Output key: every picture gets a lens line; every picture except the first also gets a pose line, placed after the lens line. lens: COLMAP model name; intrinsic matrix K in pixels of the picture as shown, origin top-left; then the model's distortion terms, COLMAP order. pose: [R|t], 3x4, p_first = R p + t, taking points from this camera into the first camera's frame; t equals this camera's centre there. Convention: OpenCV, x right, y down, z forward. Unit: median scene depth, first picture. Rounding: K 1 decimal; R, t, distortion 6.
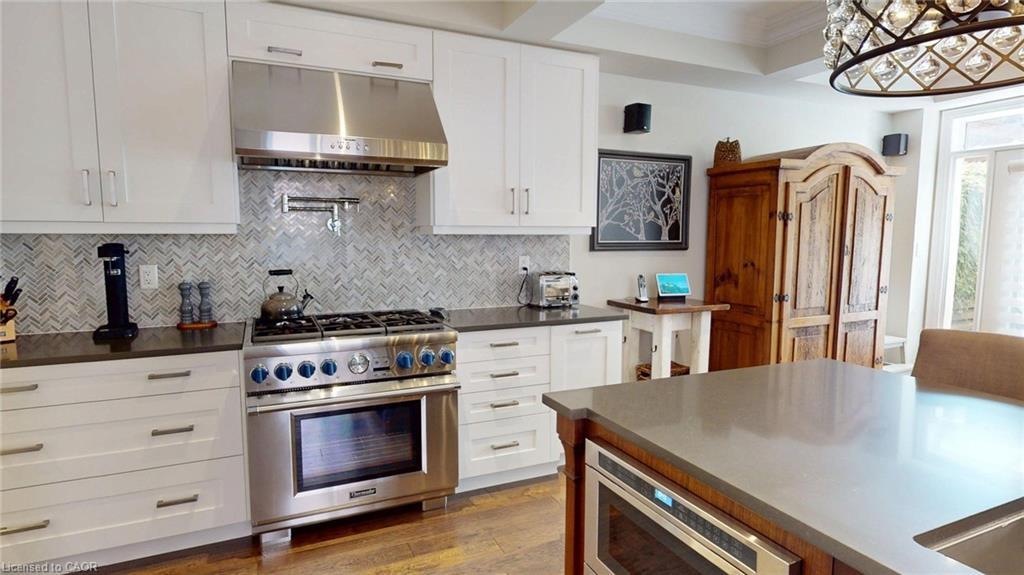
lens RADIAL K [[557.4, 0, 512.0], [0, 557.4, 287.5], [0, 0, 1]] dist [0.001438, 0.000200]
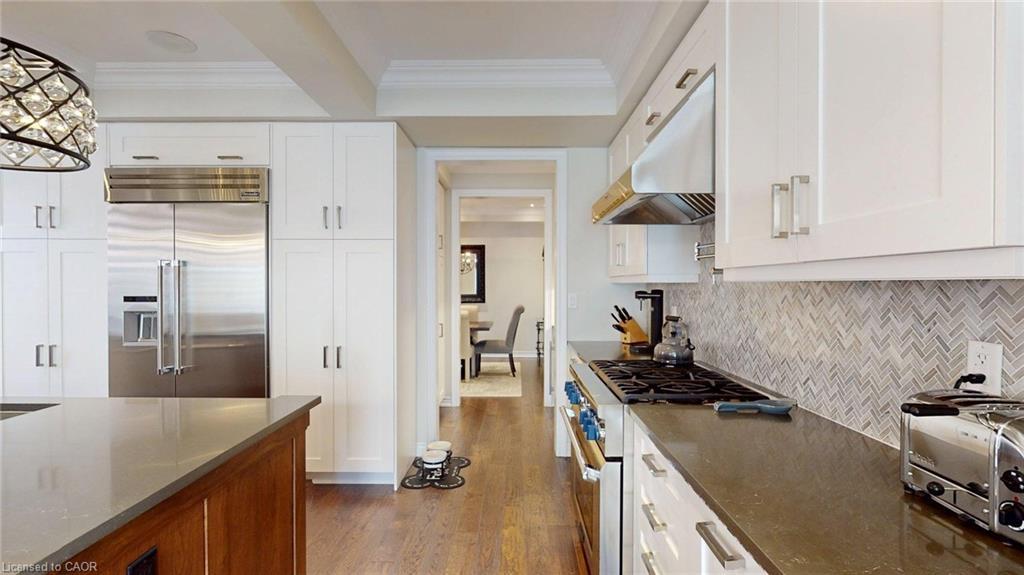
lens RADIAL K [[464.3, 0, 516.7], [0, 464.3, 279.9], [0, 0, 1]] dist [0.002435, -0.000024]
pose [[-0.414950, -0.009585, -0.909794, 0.338839], [-0.083731, 0.996104, 0.027694, -0.066543], [0.905983, 0.087669, -0.414136, 0.724431]]
